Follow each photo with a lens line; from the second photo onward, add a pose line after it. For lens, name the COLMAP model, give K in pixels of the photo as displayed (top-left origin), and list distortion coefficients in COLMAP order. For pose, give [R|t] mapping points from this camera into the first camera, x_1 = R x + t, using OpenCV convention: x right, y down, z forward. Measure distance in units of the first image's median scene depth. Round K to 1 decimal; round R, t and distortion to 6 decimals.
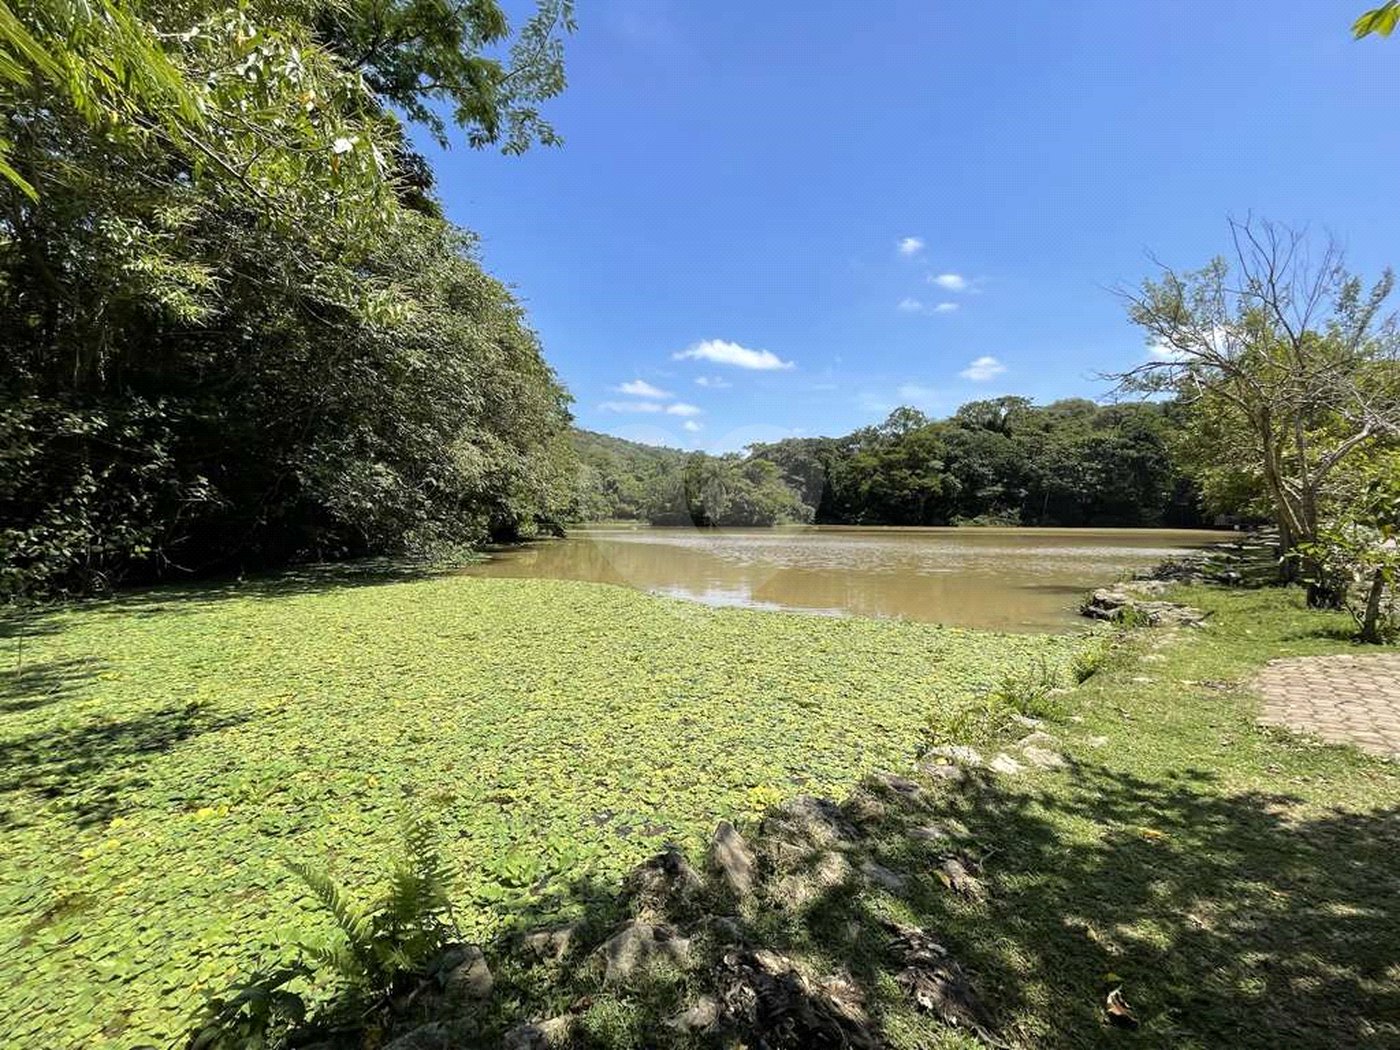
lens RADIAL K [[578.0, 0, 696.3], [0, 578.0, 525.5], [0, 0, 1]] dist [-0.006069, 0.002393]
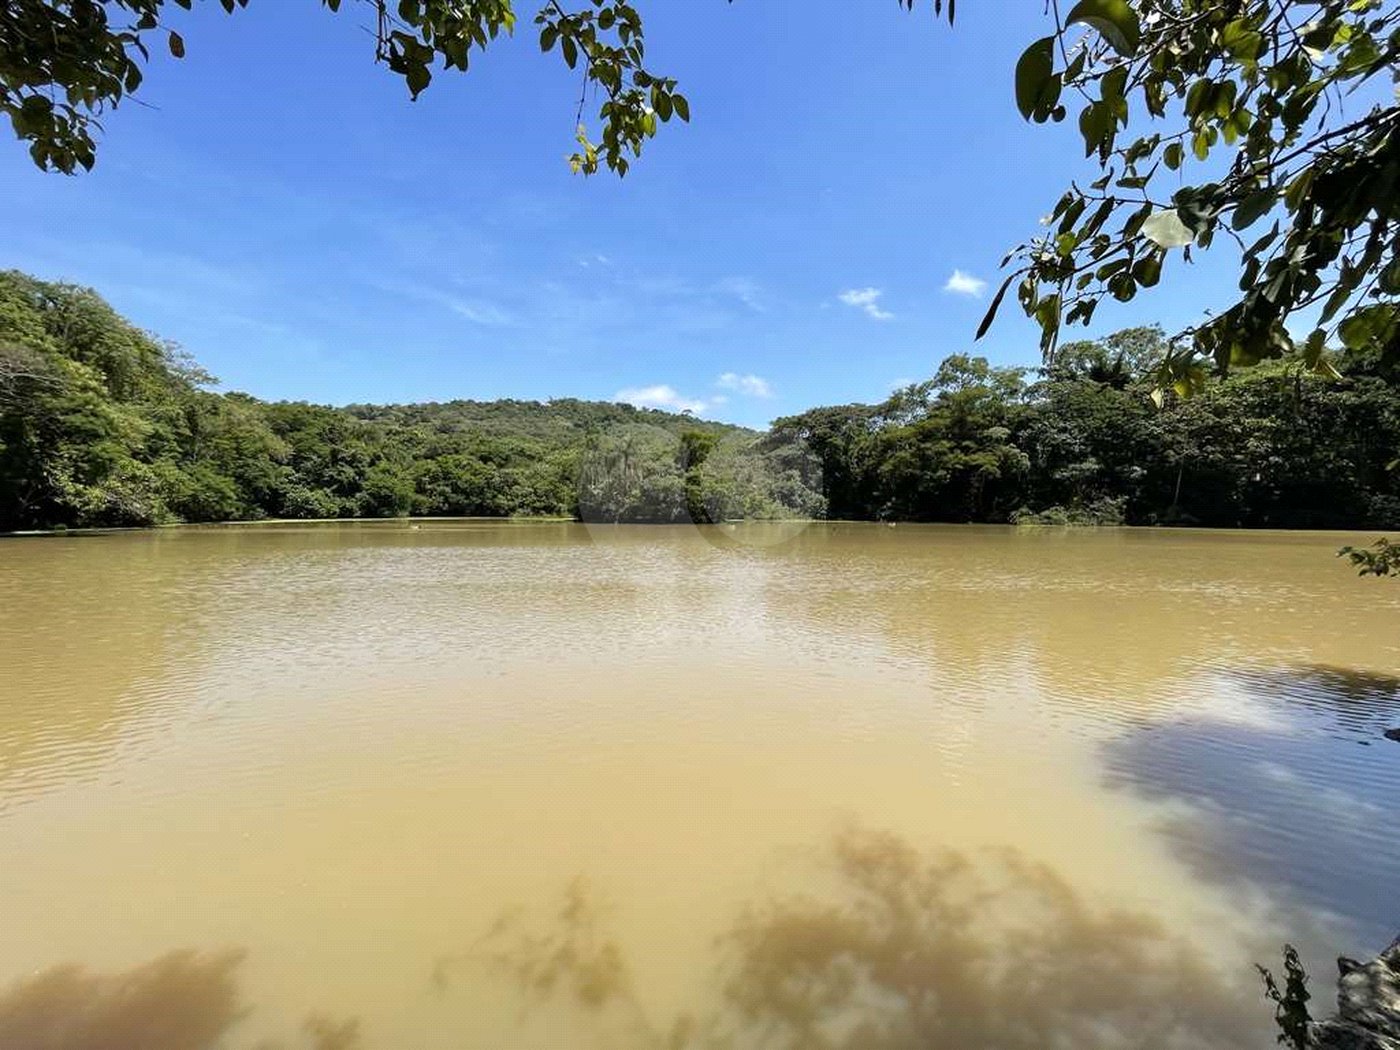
lens RADIAL K [[578.0, 0, 693.5], [0, 578.0, 527.6], [0, 0, 1]] dist [-0.006069, 0.002393]
pose [[0.969368, 0.007416, -0.245502, 0.243862], [-0.002889, 0.999819, 0.018794, -0.005556], [0.245597, -0.017509, 0.969214, 0.257576]]
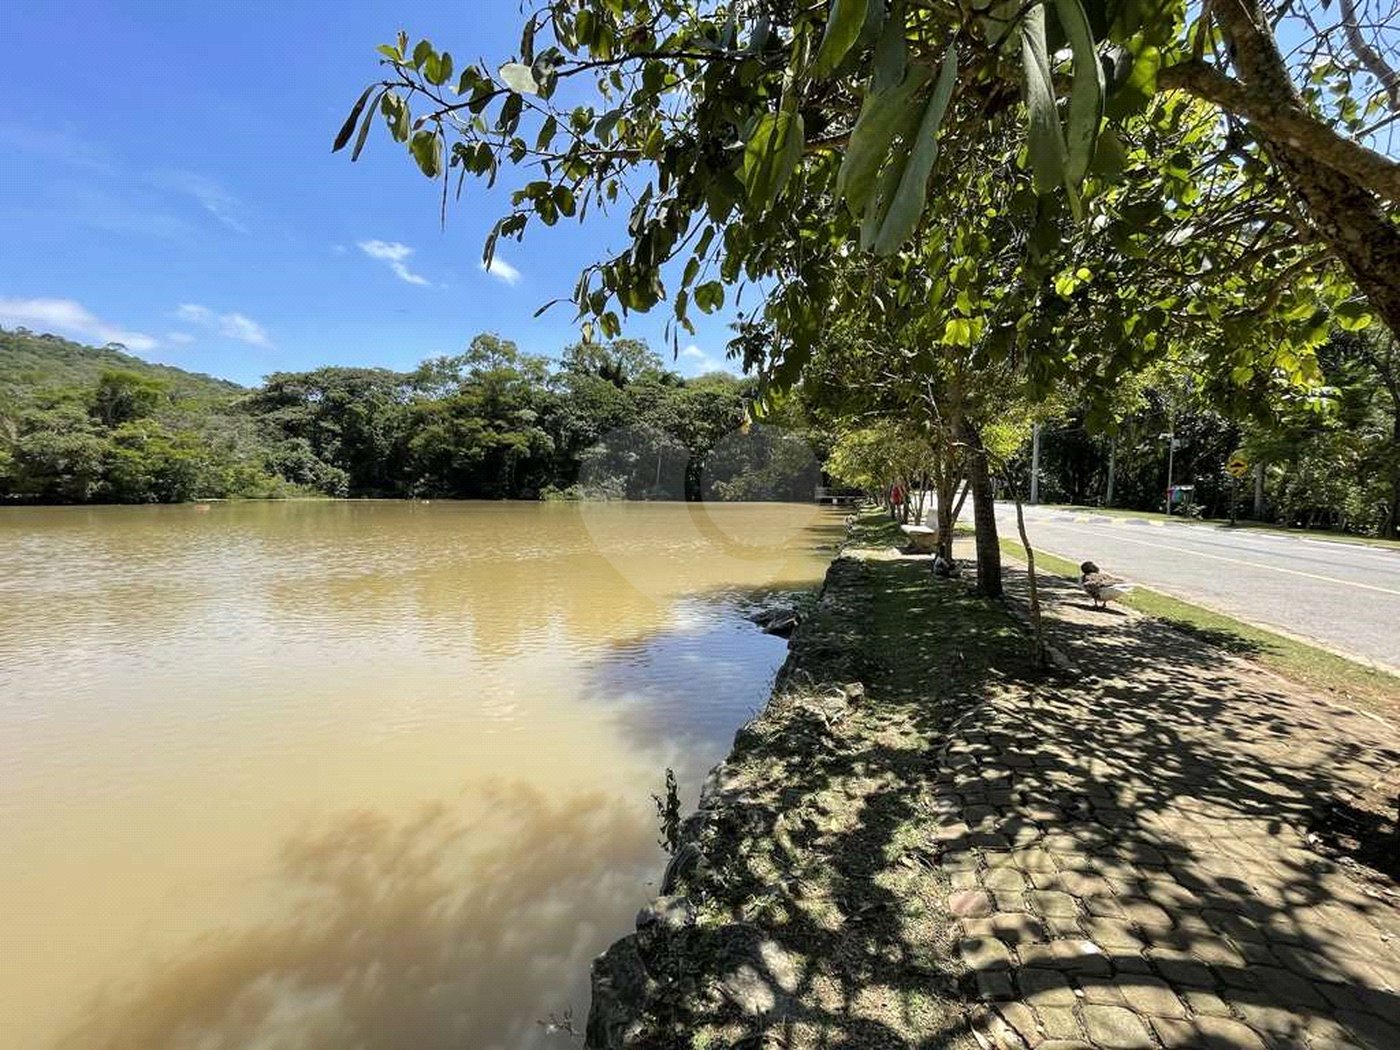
lens RADIAL K [[578.0, 0, 704.8], [0, 578.0, 527.9], [0, 0, 1]] dist [-0.006069, 0.002393]
pose [[0.864941, -0.028791, 0.501047, 0.248728], [0.002057, 0.998548, 0.053828, -0.002257], [-0.501869, -0.045528, 0.863744, 0.259818]]
